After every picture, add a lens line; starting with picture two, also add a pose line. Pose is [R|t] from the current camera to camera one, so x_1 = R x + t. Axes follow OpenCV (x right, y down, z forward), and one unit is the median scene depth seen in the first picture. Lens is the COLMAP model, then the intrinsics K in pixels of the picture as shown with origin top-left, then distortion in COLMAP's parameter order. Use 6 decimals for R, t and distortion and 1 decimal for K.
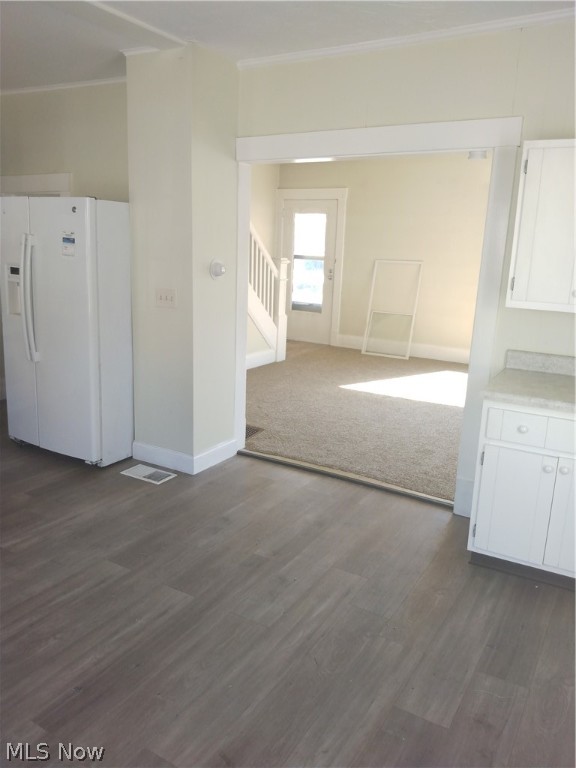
lens RADIAL K [[594.3, 0, 288.0], [0, 594.3, 384.0], [0, 0, 1]] dist [0.063192, -0.154992]
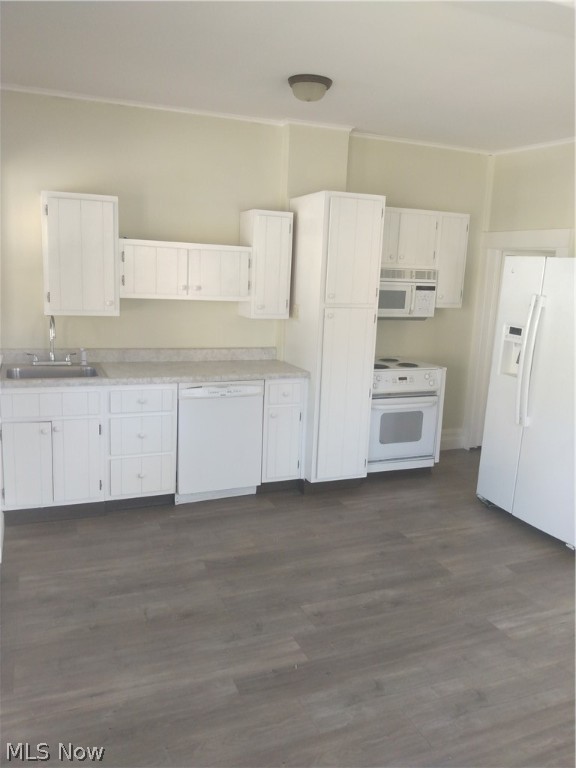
lens RADIAL K [[594.3, 0, 288.0], [0, 594.3, 384.0], [0, 0, 1]] dist [0.063192, -0.154992]
pose [[0.788042, 0.106055, -0.606417, -0.150301], [-0.152171, 0.988039, -0.024952, -0.023075], [0.596518, 0.111943, 0.794755, 0.008718]]
